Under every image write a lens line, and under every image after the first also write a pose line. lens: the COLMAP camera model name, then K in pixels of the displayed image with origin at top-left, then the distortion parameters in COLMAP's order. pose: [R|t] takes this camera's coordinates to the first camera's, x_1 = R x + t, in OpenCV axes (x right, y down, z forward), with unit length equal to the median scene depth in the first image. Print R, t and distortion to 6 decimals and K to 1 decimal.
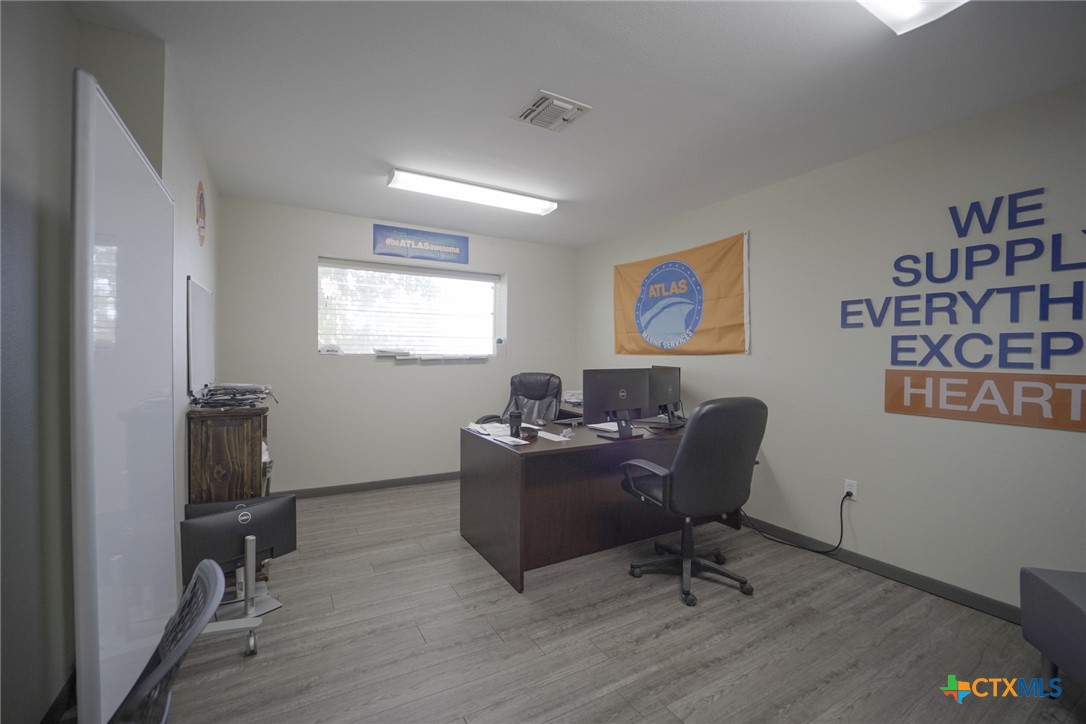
lens RADIAL K [[450.2, 0, 538.5], [0, 450.2, 357.4], [0, 0, 1]] dist [-0.013269, -0.000199]
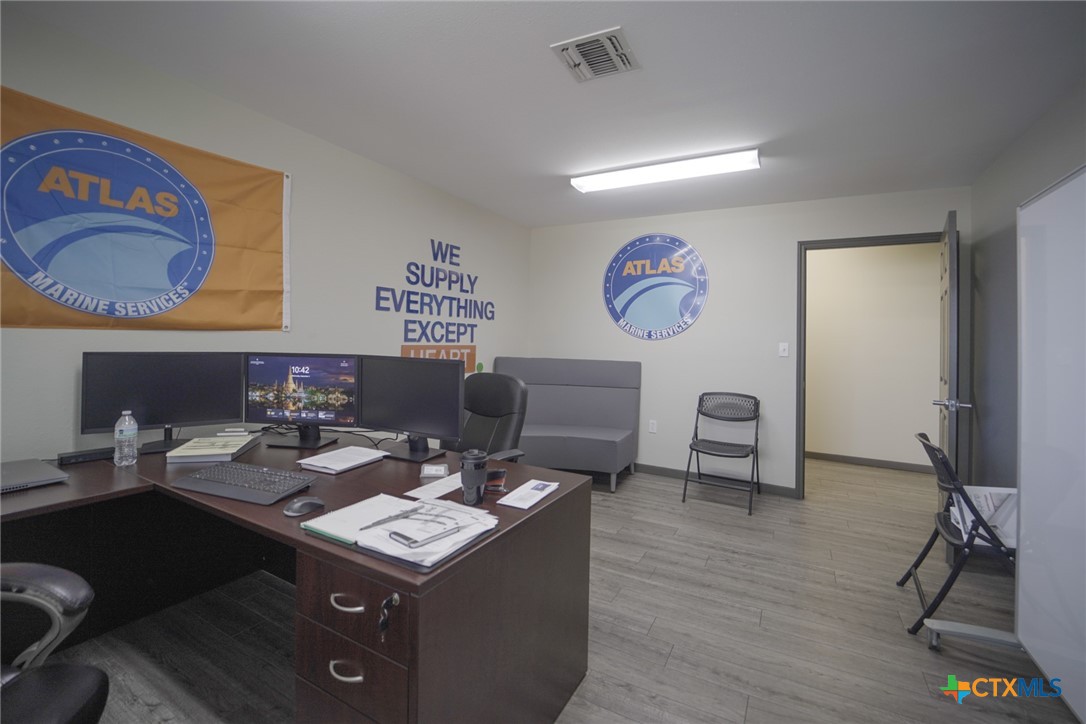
lens RADIAL K [[450.2, 0, 543.2], [0, 450.2, 332.3], [0, 0, 1]] dist [-0.013269, -0.000199]
pose [[-0.501231, -0.010385, 0.865251, -0.598768], [-0.022422, 0.999748, -0.000990, -0.019251], [-0.865023, -0.019897, -0.501338, 1.372342]]
